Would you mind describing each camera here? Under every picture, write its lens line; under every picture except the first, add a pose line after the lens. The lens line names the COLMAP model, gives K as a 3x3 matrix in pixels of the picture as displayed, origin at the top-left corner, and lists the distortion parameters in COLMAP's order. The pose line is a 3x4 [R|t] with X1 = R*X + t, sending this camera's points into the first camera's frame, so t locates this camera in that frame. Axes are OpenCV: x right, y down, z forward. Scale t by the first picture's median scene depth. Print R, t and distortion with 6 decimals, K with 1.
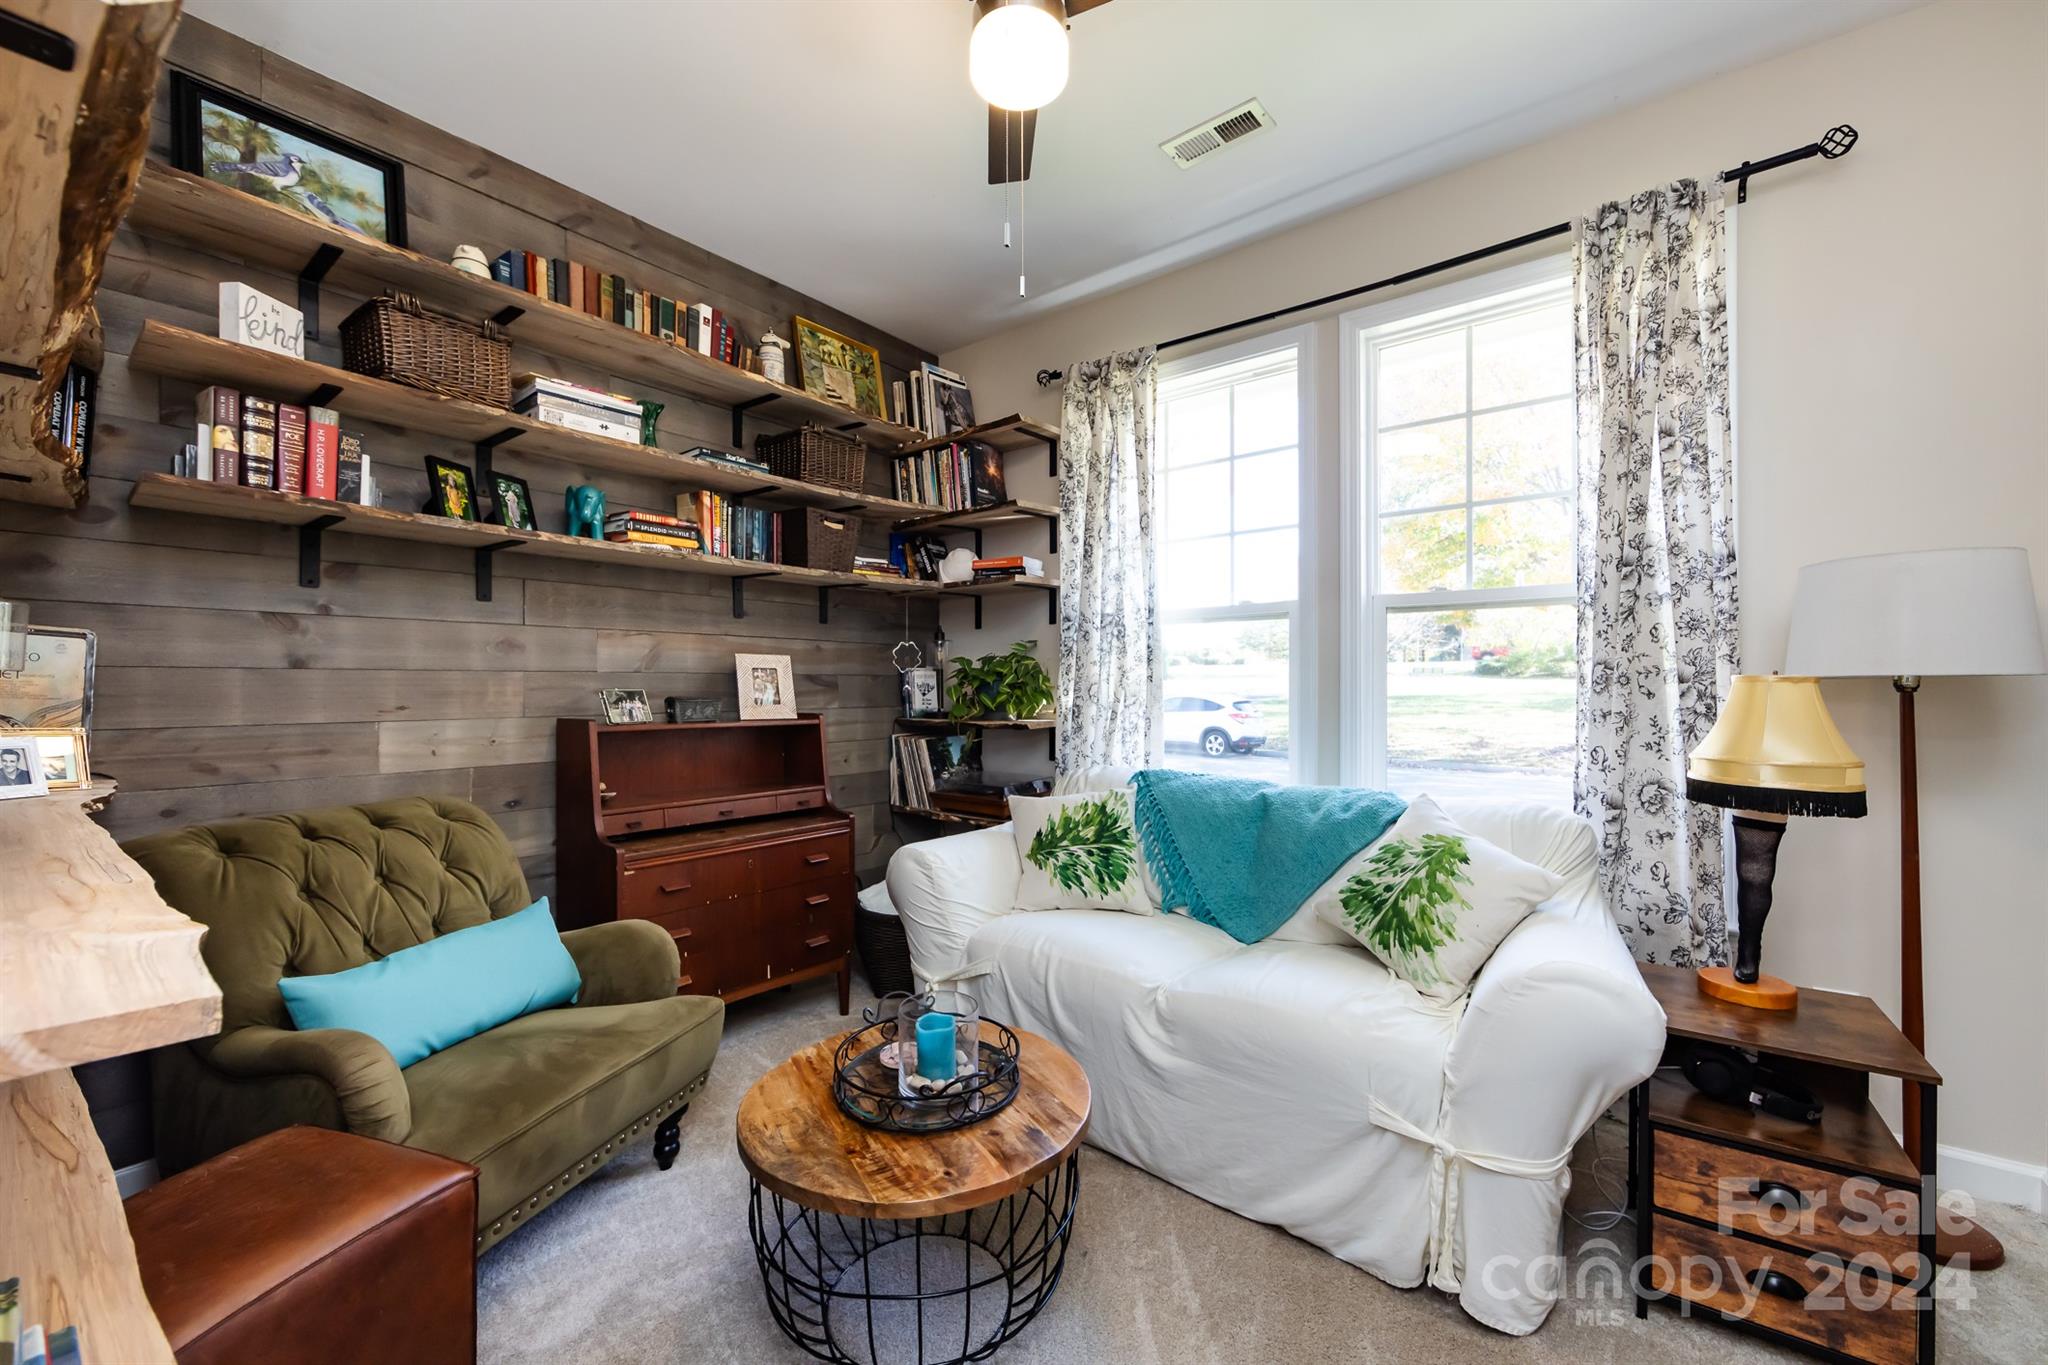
lens RADIAL K [[811.1, 0, 1031.4], [0, 811.1, 682.7], [0, 0, 1]] dist [0.000435, -0.000497]
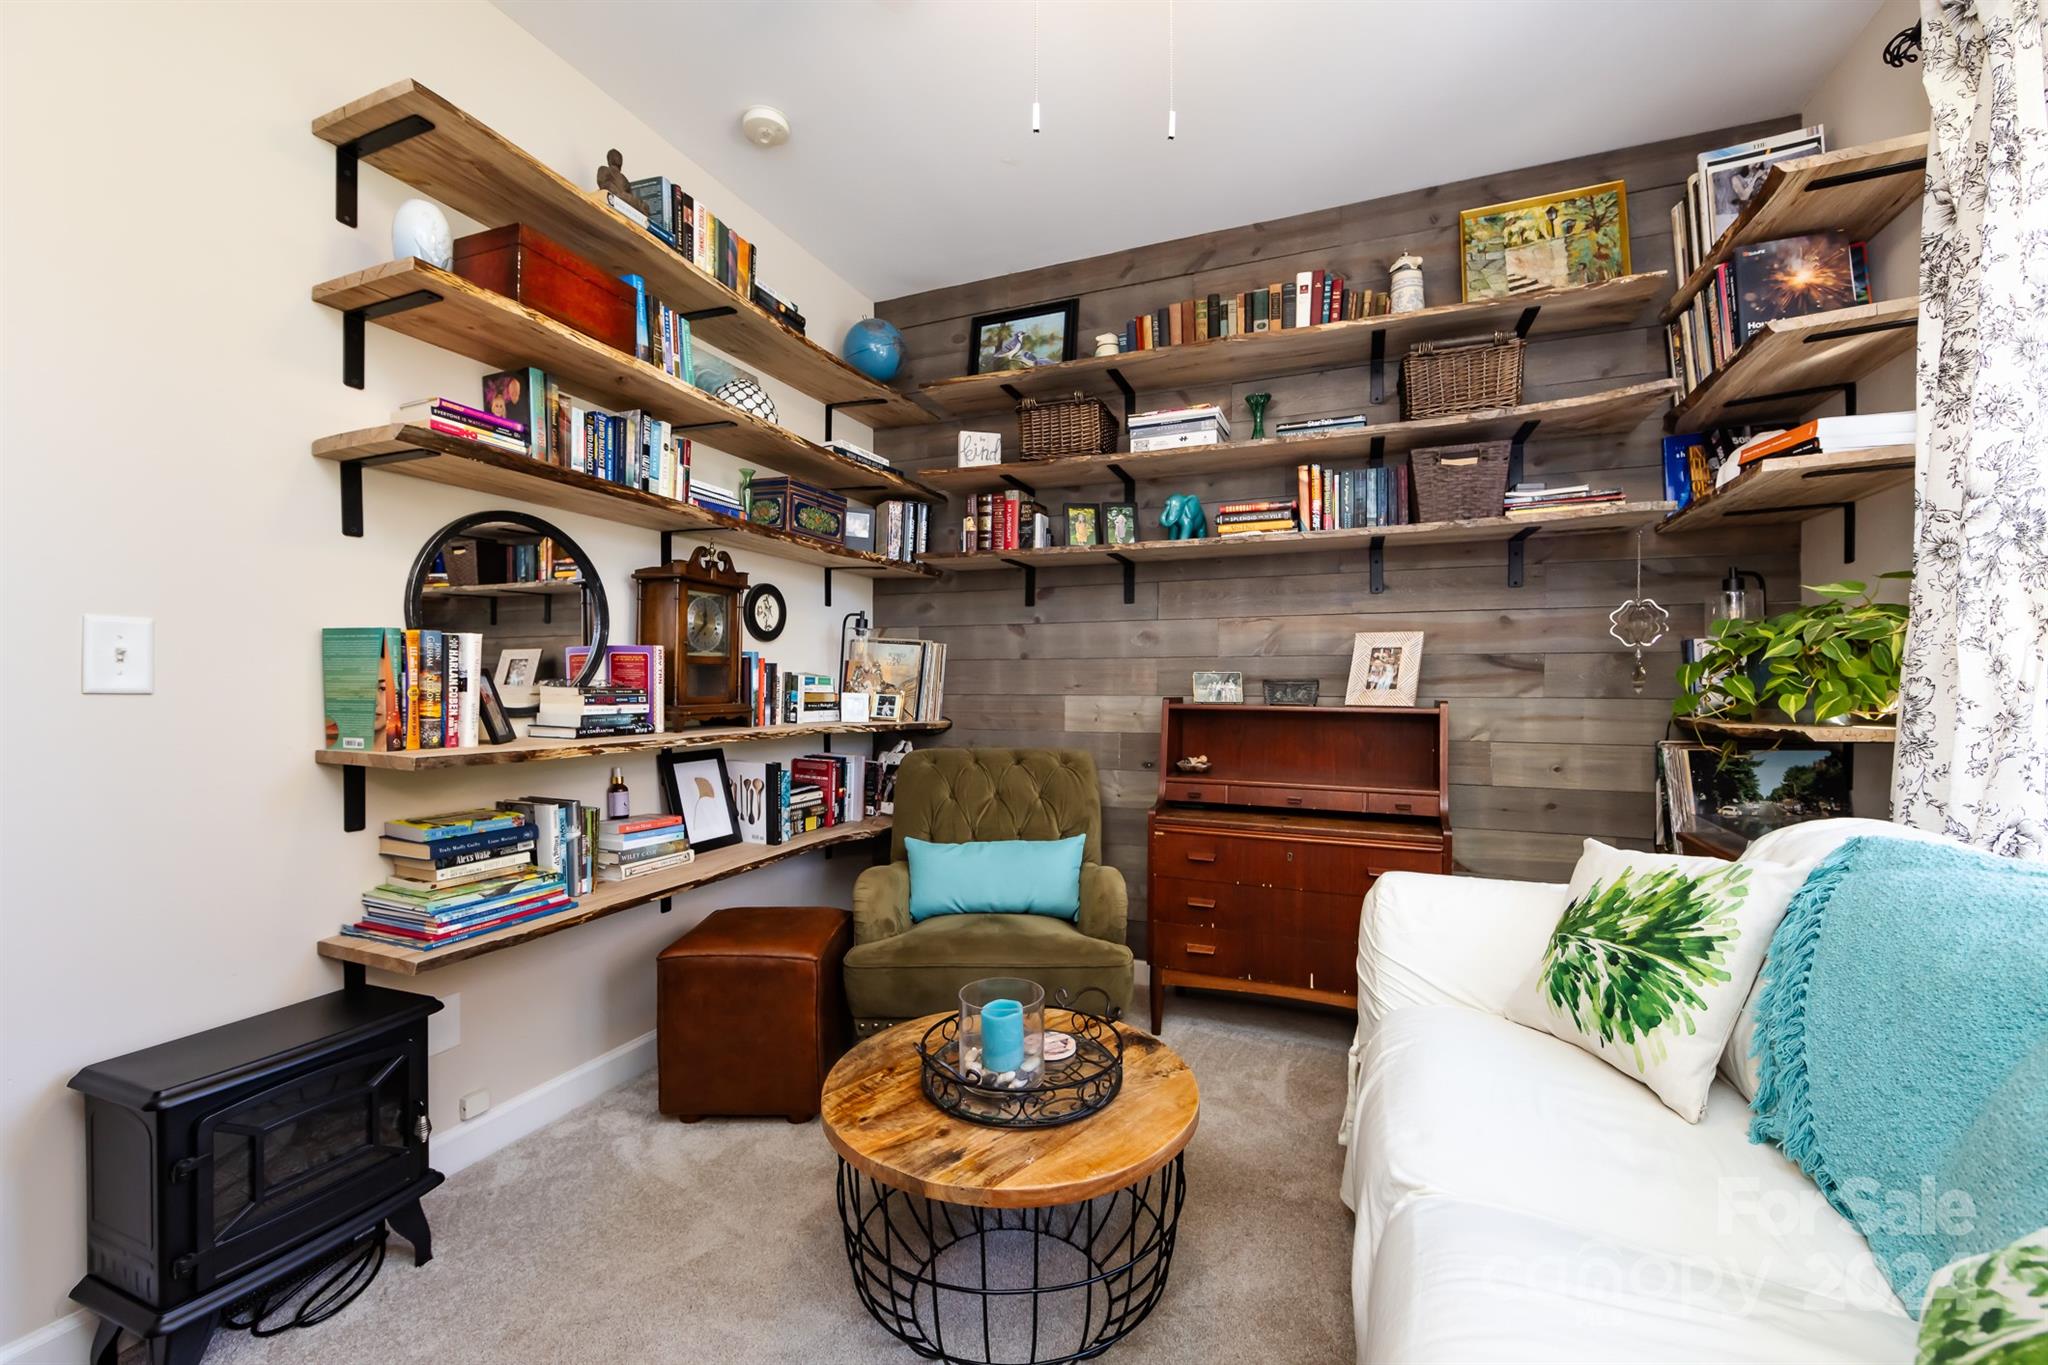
lens RADIAL K [[811.1, 0, 1025.7], [0, 811.1, 684.1], [0, 0, 1]] dist [0.000435, -0.000497]
pose [[0.272135, 0.000442, -0.962259, 0.488669], [0.002382, 0.999997, 0.001133, 0.023780], [0.962256, -0.002601, 0.272133, 0.470835]]
